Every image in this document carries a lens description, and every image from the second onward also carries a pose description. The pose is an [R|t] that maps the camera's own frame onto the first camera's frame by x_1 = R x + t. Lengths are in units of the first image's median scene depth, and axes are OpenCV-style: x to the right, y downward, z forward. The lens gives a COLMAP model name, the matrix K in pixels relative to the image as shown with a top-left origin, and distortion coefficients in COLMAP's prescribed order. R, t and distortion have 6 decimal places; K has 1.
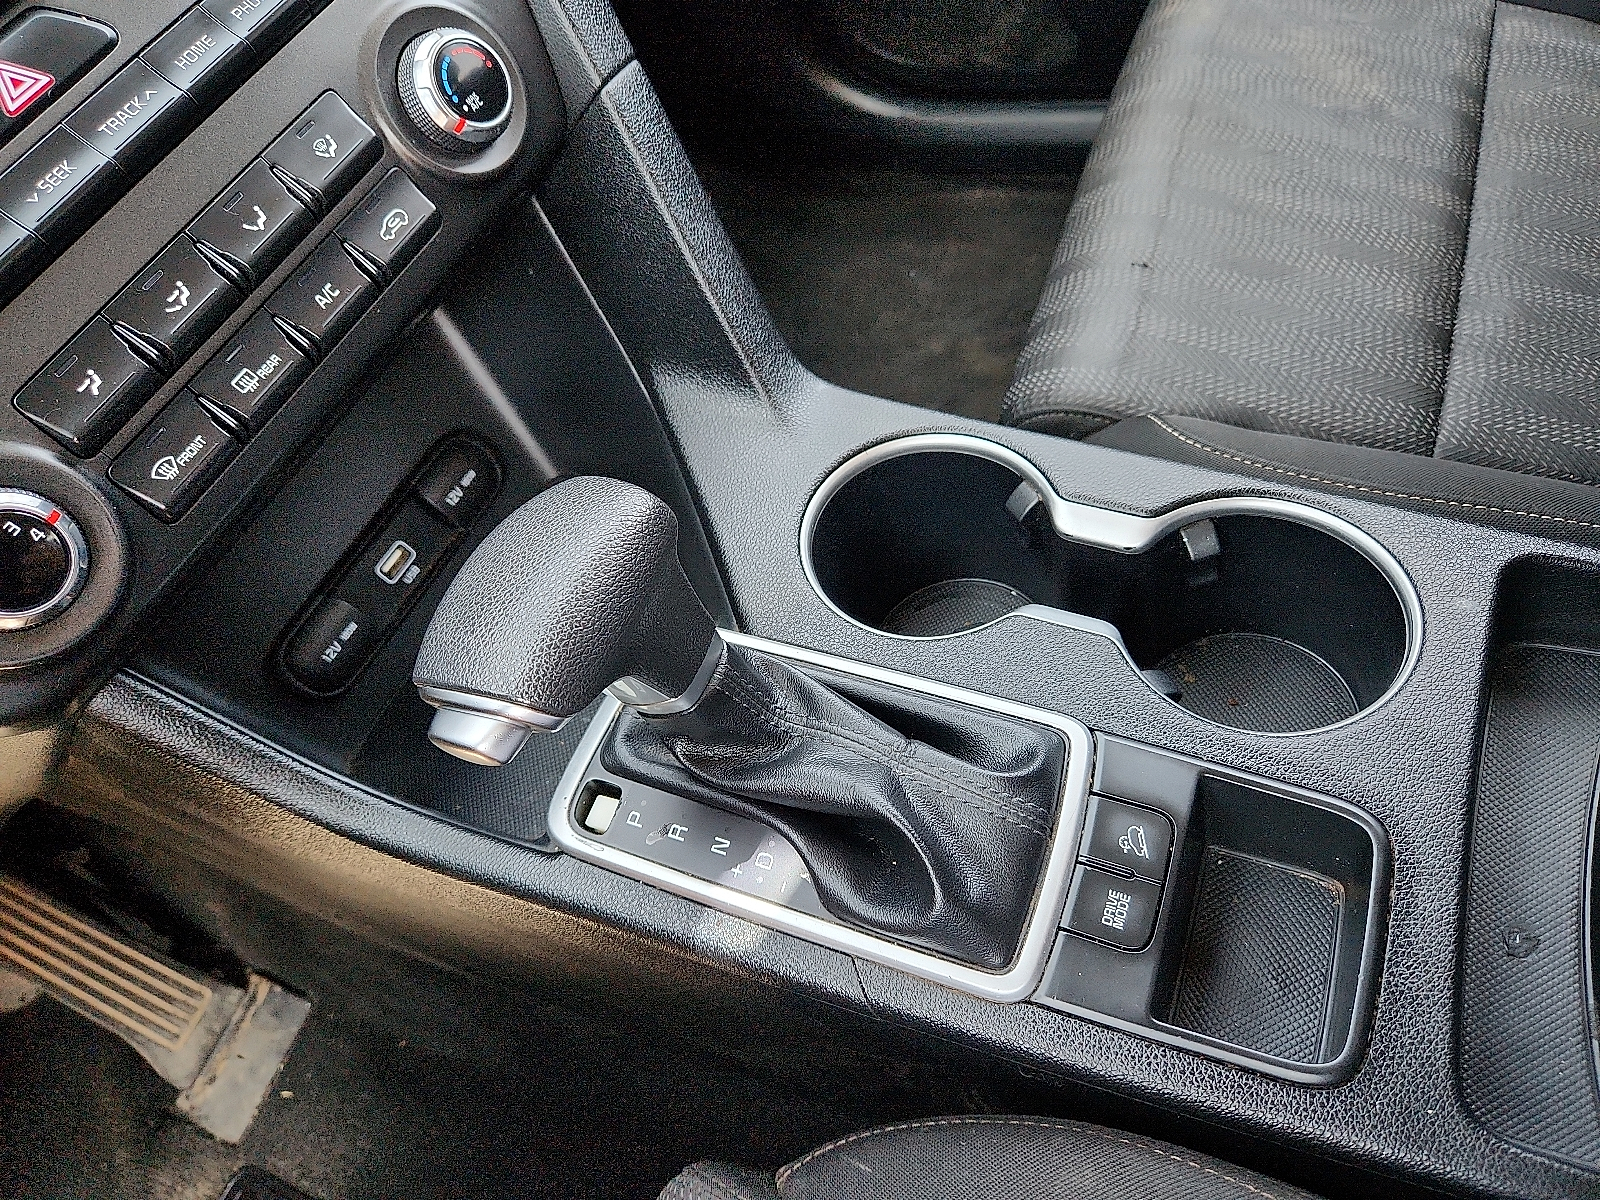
lens RADIAL K [[1155.8, 0, 800.0], [0, 1155.8, 600.0], [0, 0, 1]] dist [-0.000070, -0.000493]
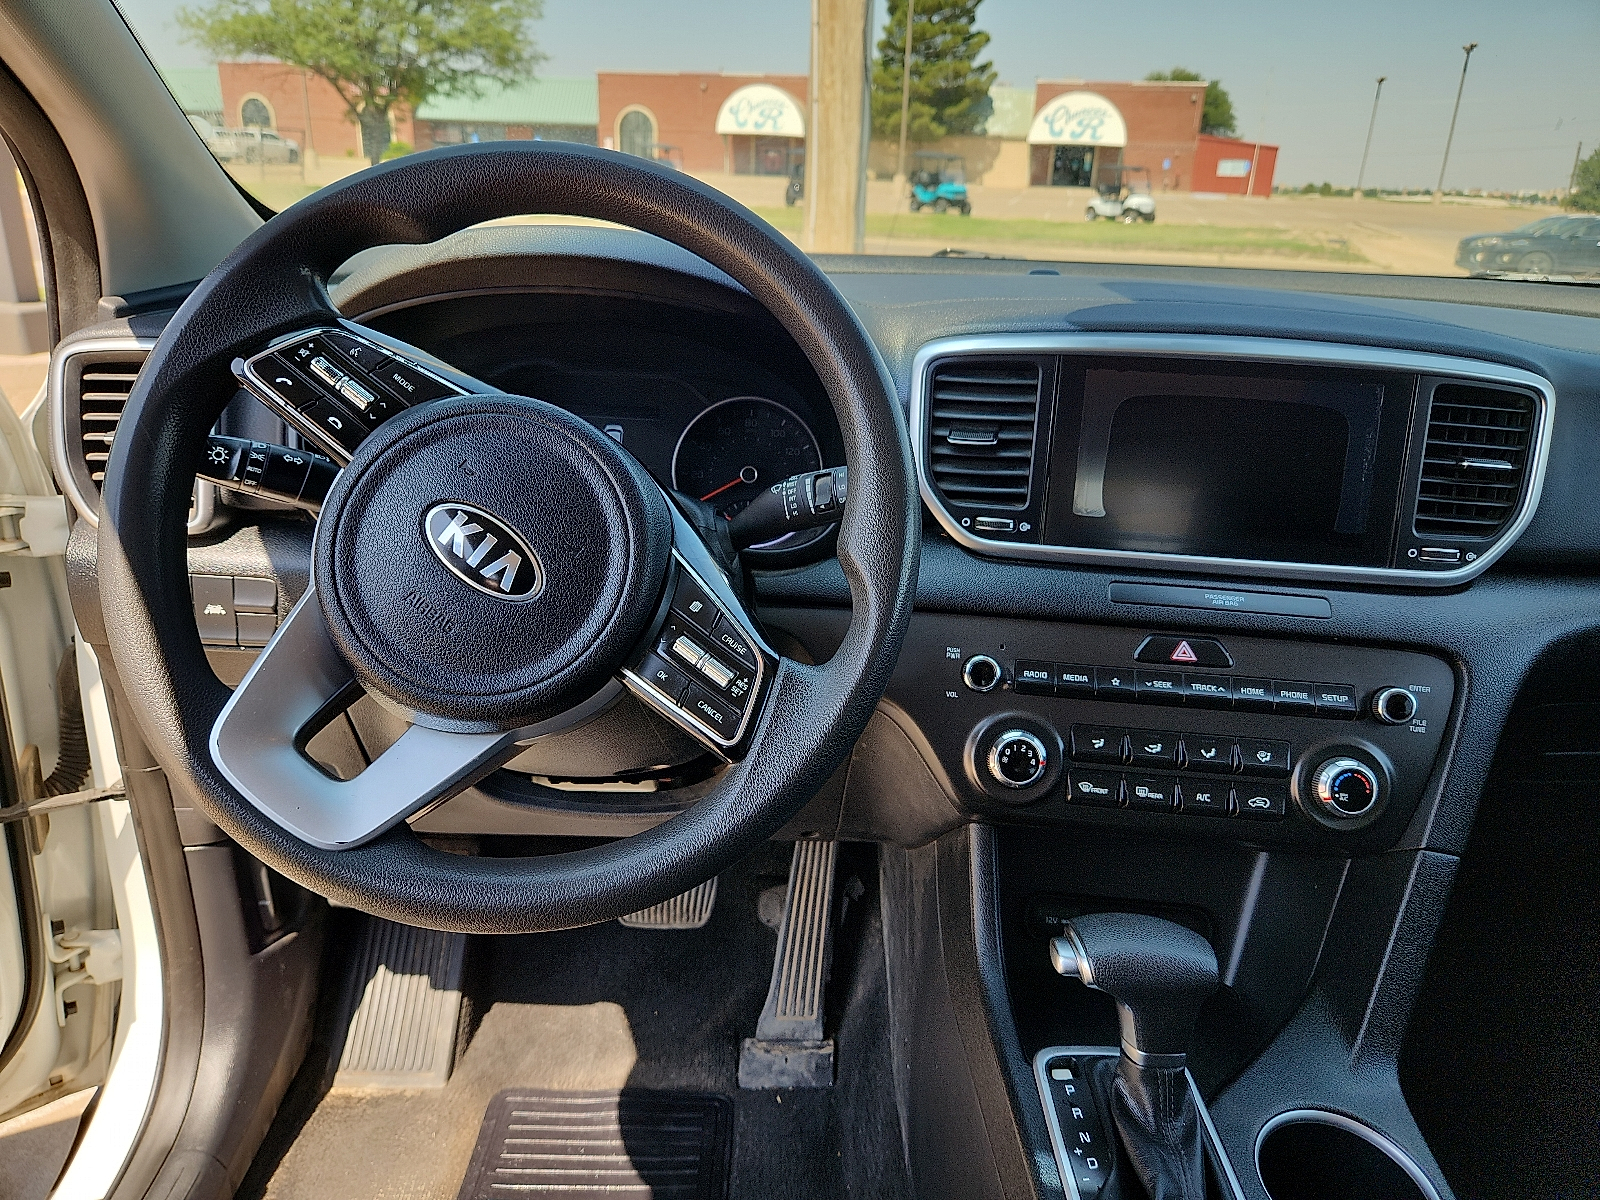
lens RADIAL K [[1155.8, 0, 800.0], [0, 1155.8, 600.0], [0, 0, 1]] dist [-0.000070, -0.000493]
pose [[0.386176, 0.580072, -0.717206, 0.255933], [-0.835297, 0.549776, -0.005106, 0.065517], [0.391341, 0.601052, 0.696842, -0.400565]]
